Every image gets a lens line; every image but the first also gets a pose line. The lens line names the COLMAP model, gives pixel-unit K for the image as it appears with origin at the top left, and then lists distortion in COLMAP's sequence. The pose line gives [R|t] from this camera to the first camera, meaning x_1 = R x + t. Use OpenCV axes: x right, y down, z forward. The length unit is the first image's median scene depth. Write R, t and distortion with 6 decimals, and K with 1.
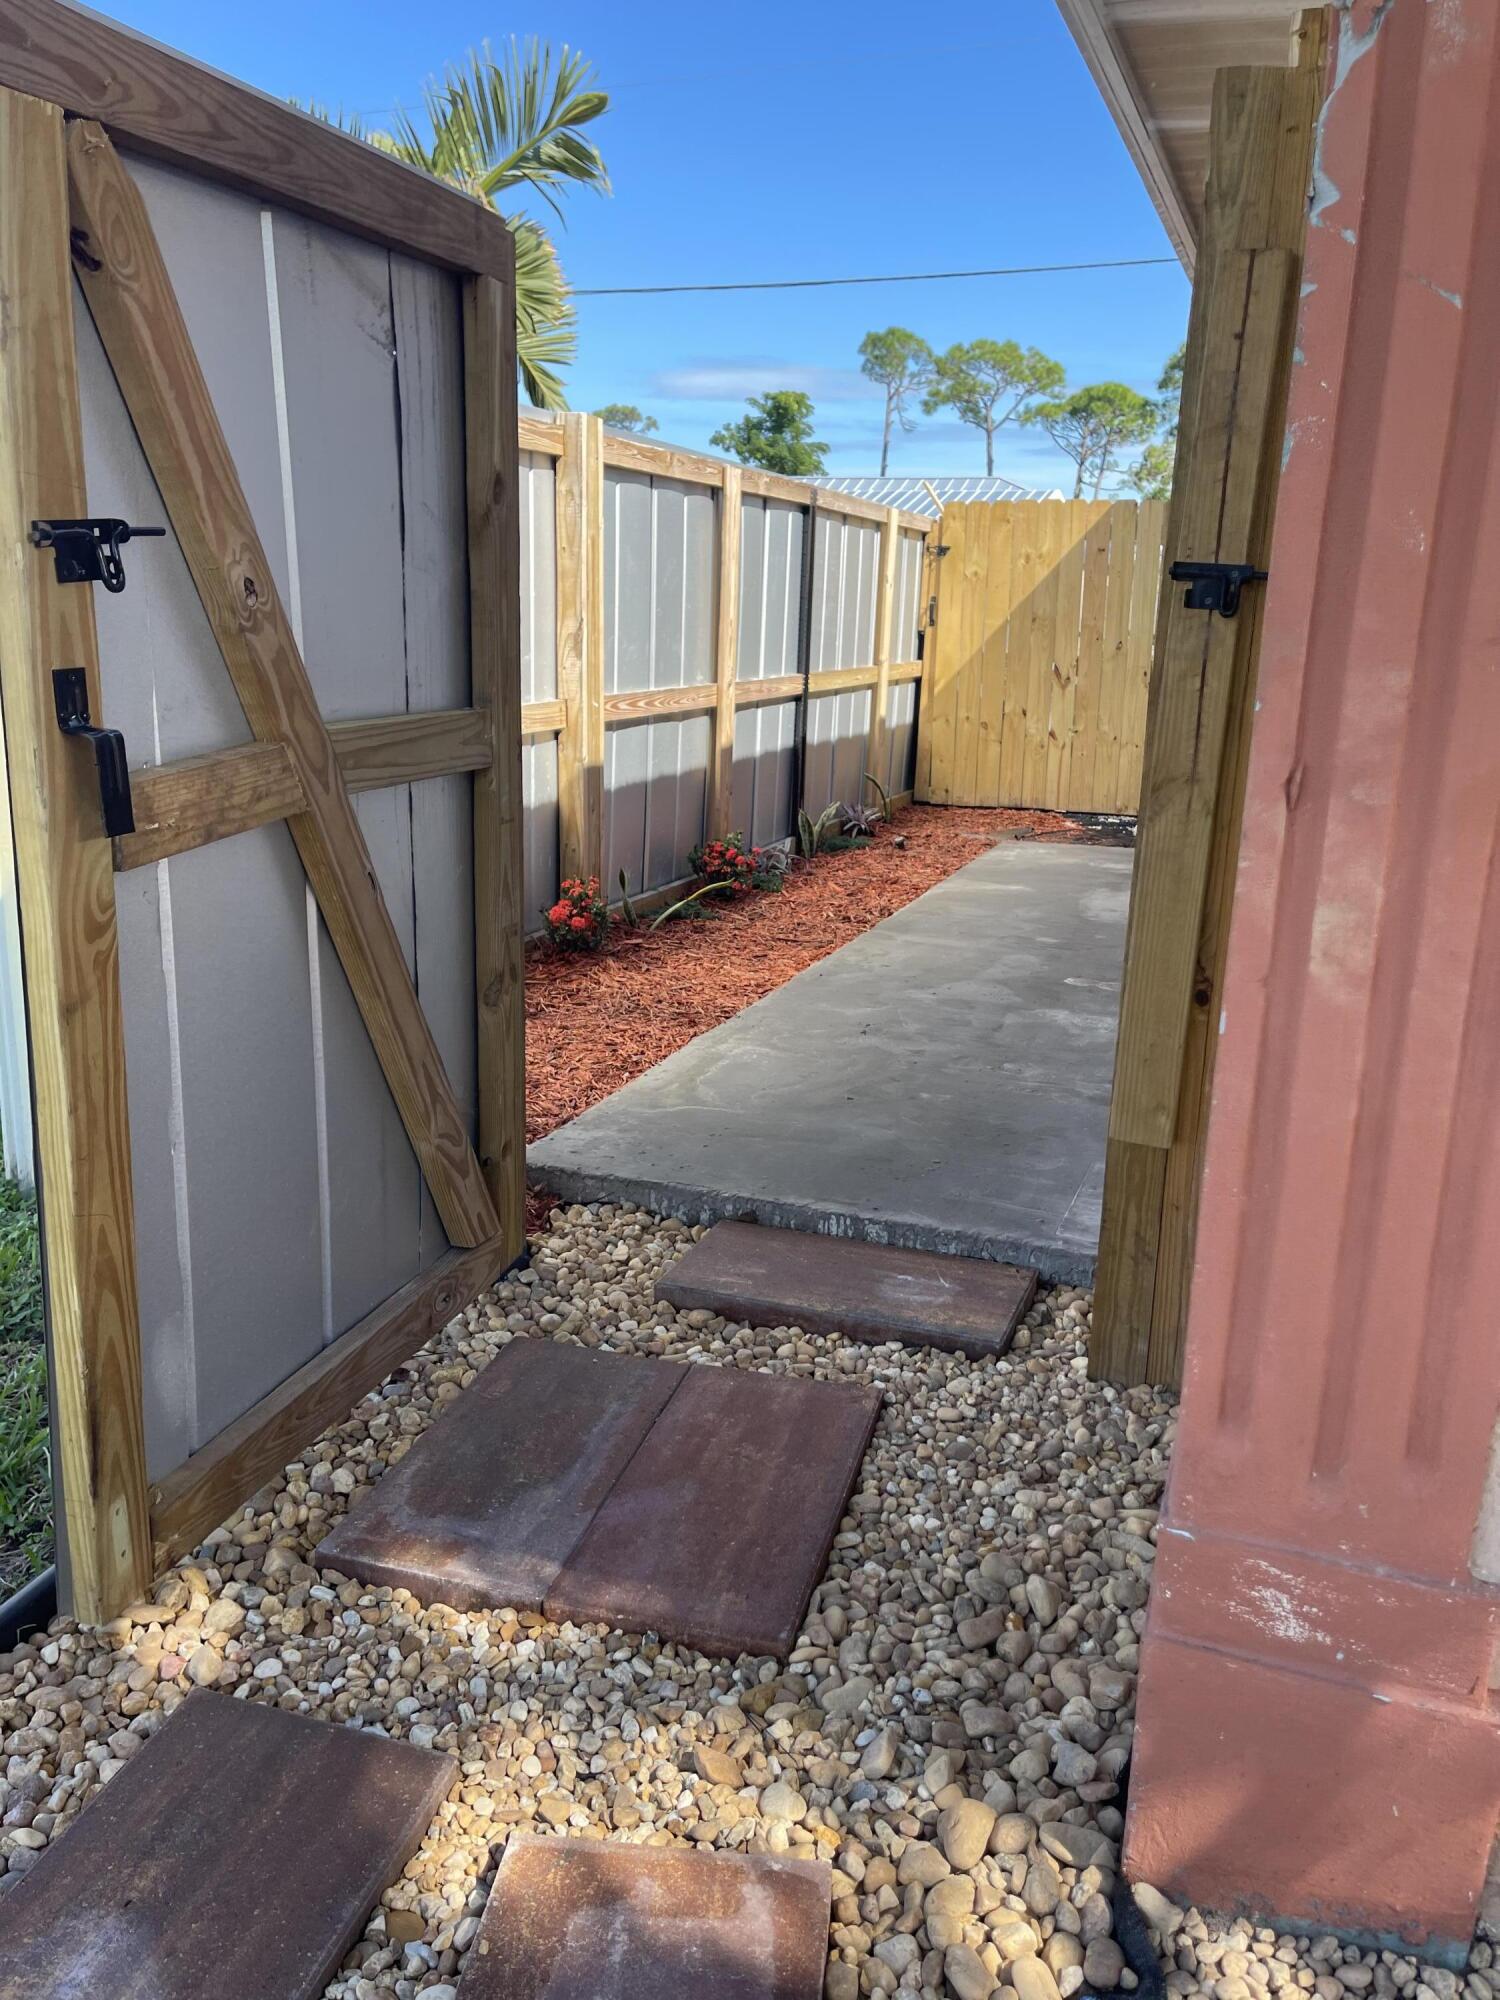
lens RADIAL K [[1514.4, 0, 754.2], [0, 1514.4, 984.3], [0, 0, 1]] dist [0.086704, -0.120608]
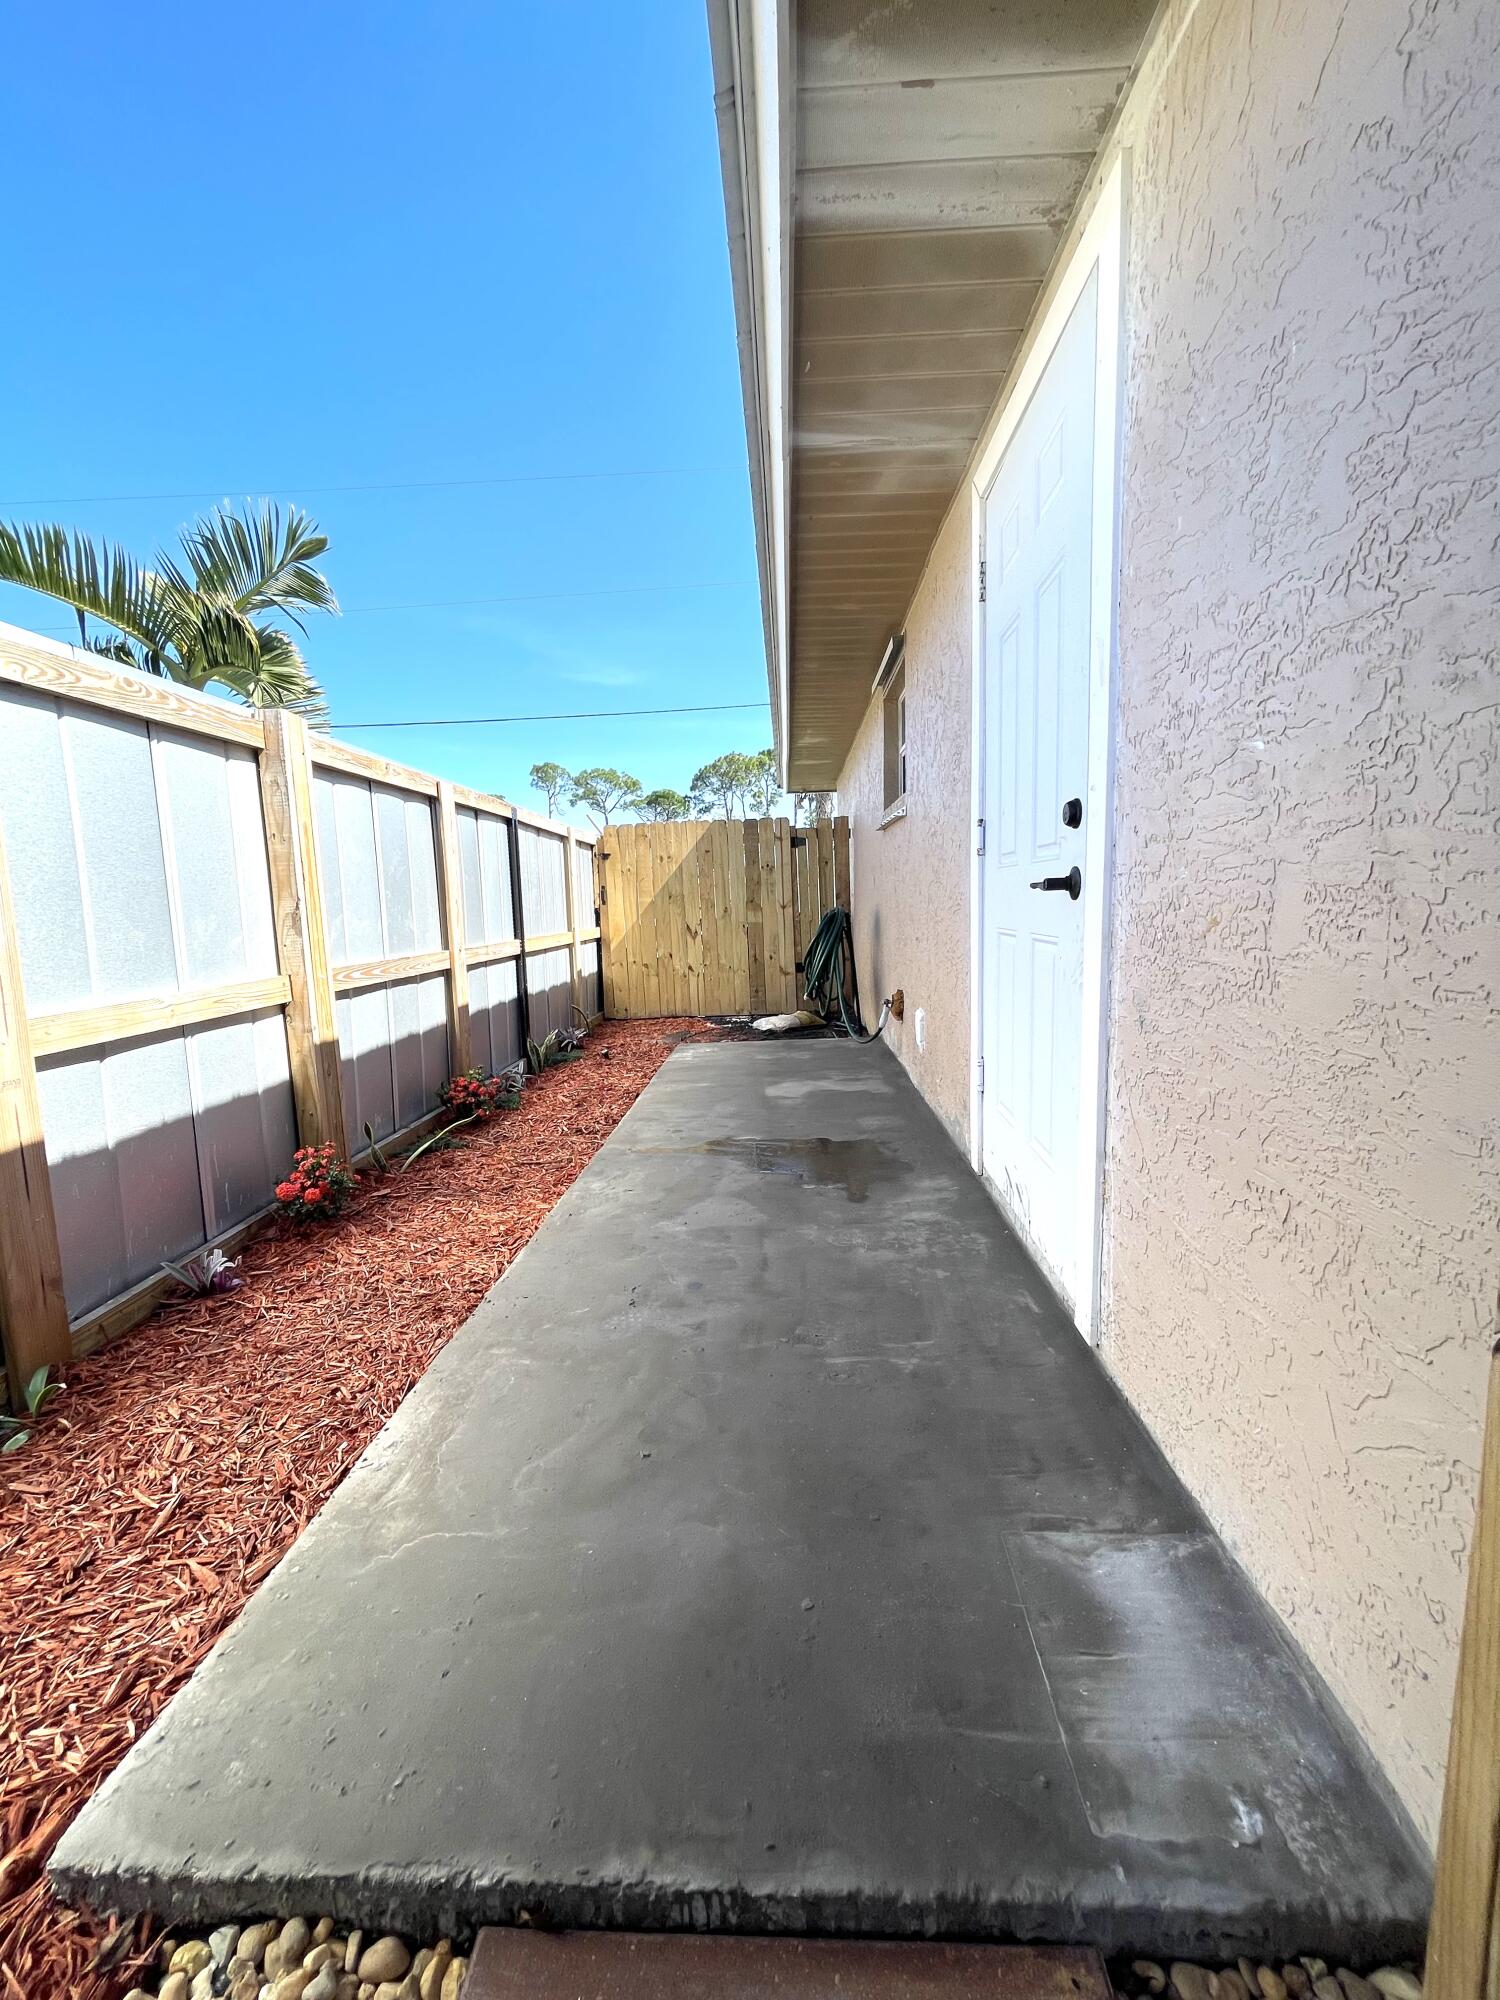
lens RADIAL K [[811.1, 0, 756.8], [0, 811.1, 1002.5], [0, 0, 1]] dist [0.000471, -0.000119]
pose [[0.947046, -0.095411, 0.306596, 0.015579], [0.131909, 0.986147, -0.100572, -0.138589], [-0.292753, 0.135689, 0.946511, 0.754143]]
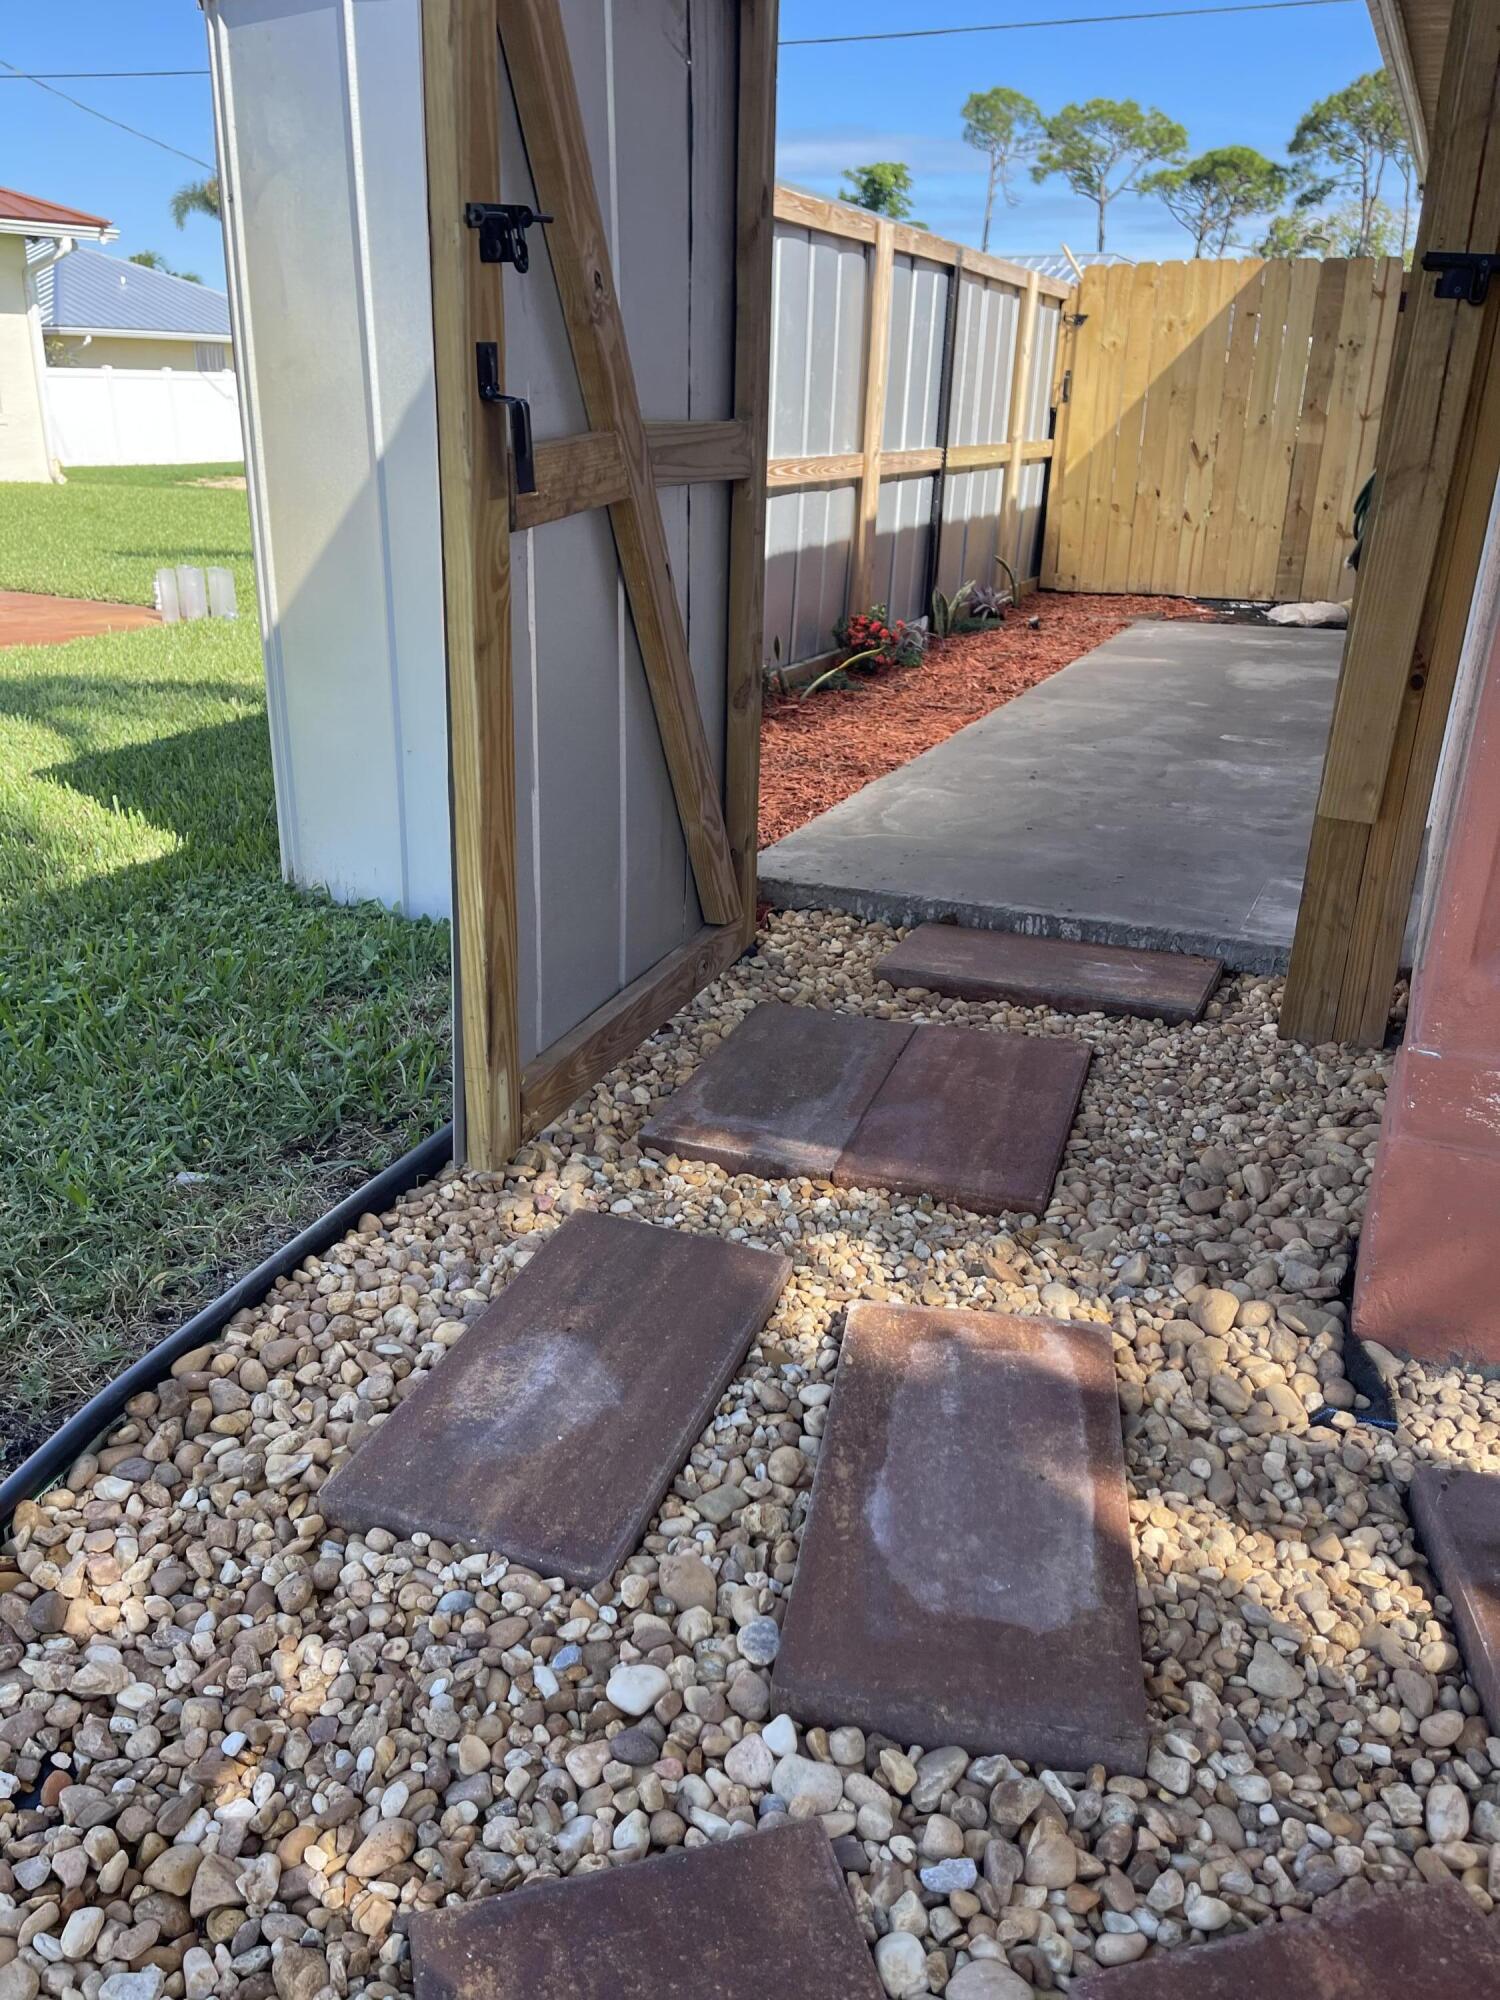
lens RADIAL K [[1518.5, 0, 725.5], [0, 1518.5, 1012.5], [0, 0, 1]] dist [0.067981, -0.068567]
pose [[0.997647, 0.015499, -0.066789, -0.103442], [-0.006572, 0.991246, 0.131862, 0.085950], [0.068248, -0.131113, 0.989015, -0.128059]]
